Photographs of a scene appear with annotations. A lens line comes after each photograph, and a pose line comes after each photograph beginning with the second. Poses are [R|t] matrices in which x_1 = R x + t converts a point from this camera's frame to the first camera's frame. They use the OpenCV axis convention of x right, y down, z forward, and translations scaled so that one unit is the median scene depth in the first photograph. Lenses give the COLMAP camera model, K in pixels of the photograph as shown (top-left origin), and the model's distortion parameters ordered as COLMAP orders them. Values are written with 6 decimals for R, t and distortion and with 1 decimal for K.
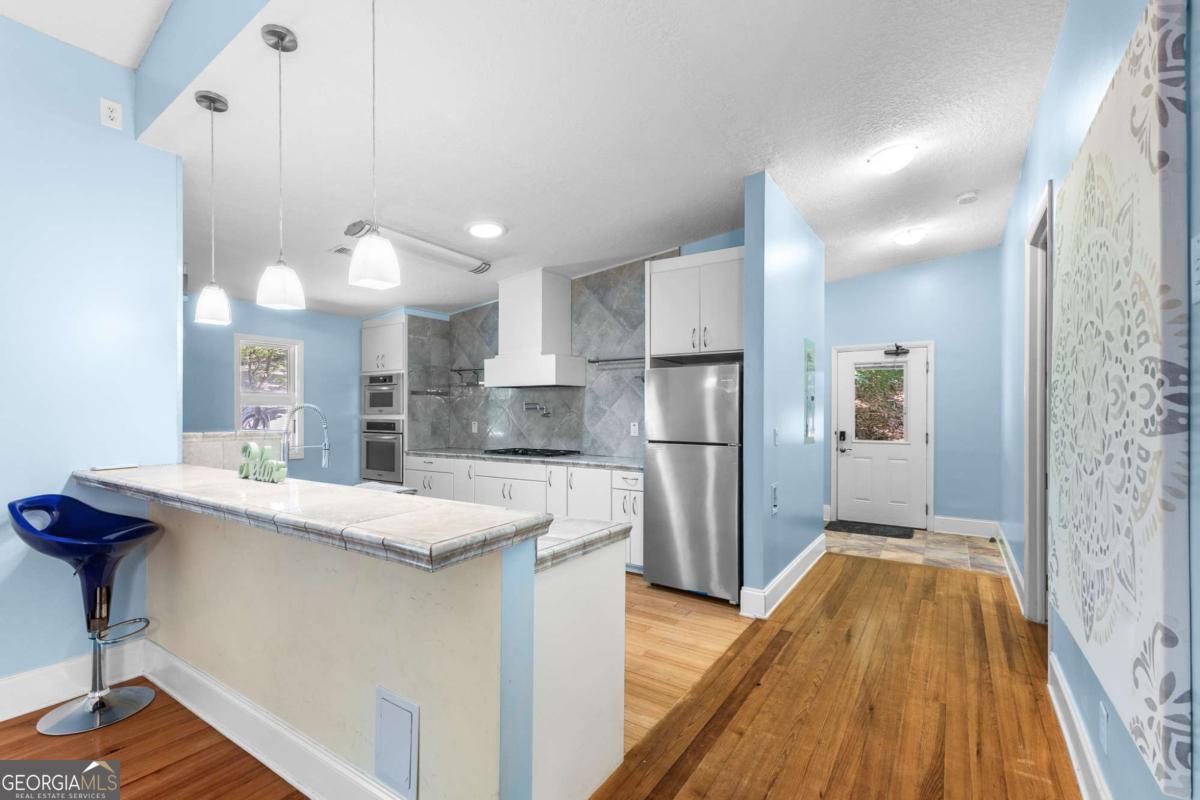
lens RADIAL K [[519.4, 0, 600.0], [0, 519.4, 400.0], [0, 0, 1]] dist [0.019534, -0.005044]
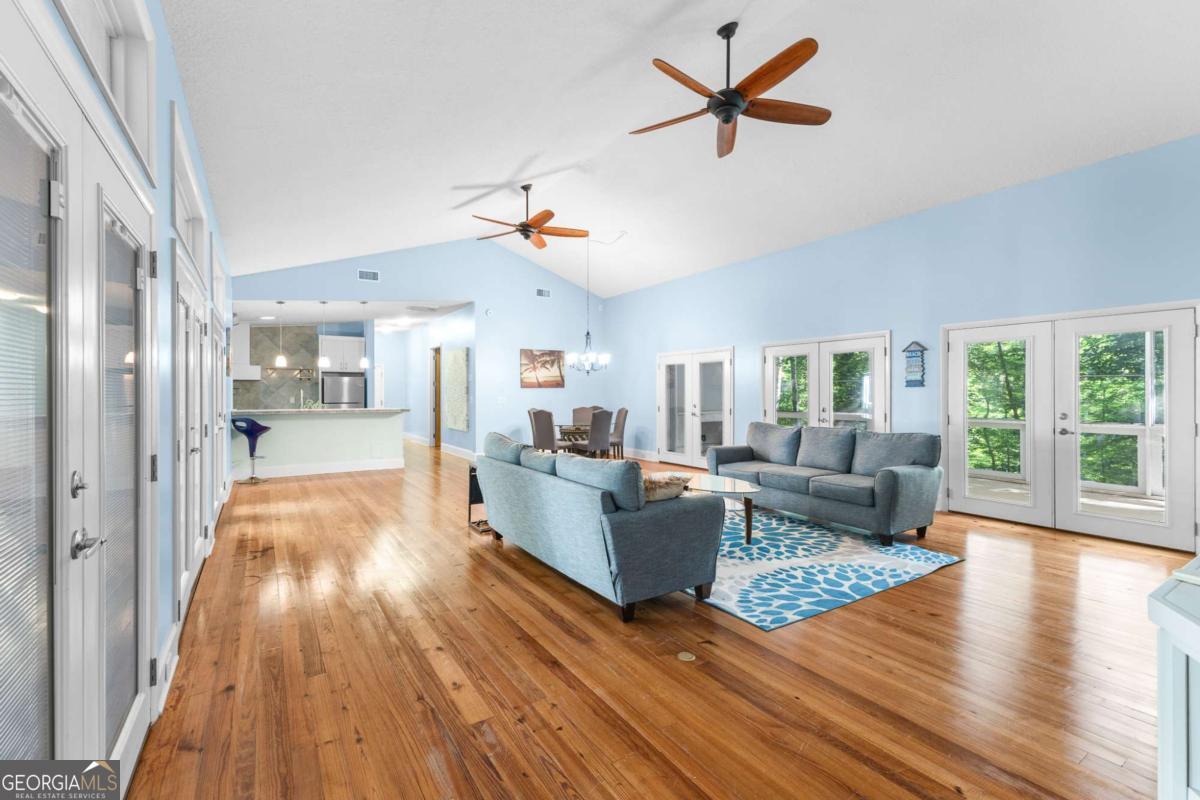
lens RADIAL K [[519.4, 0, 600.0], [0, 519.4, 400.0], [0, 0, 1]] dist [0.019534, -0.005044]
pose [[0.395806, -0.015999, 0.918195, -1.440161], [-0.009264, 0.999728, 0.021413, -0.004151], [-0.918287, -0.016981, 0.395551, -1.093689]]
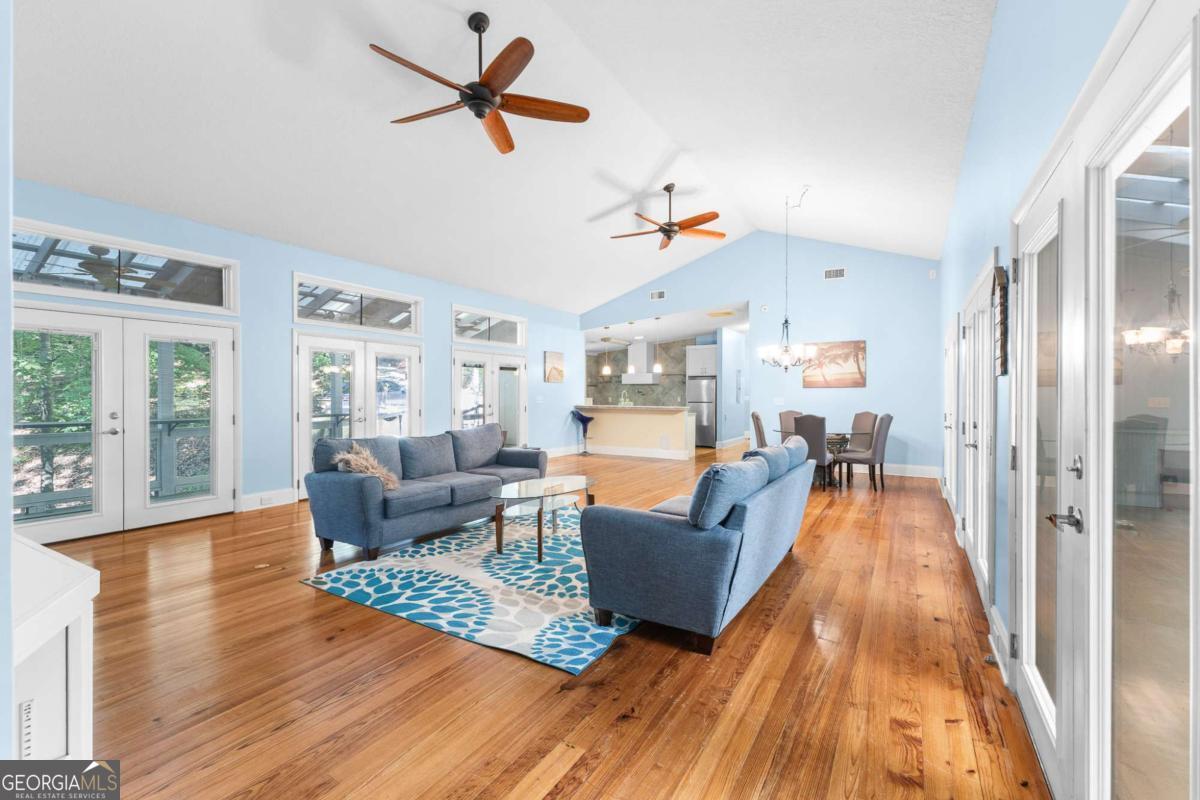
lens RADIAL K [[519.4, 0, 600.0], [0, 519.4, 400.0], [0, 0, 1]] dist [0.019534, -0.005044]
pose [[0.998862, -0.000059, 0.047694, -0.481066], [-0.001059, 0.999726, 0.023404, -0.004541], [-0.047682, -0.023428, 0.998588, -1.758468]]
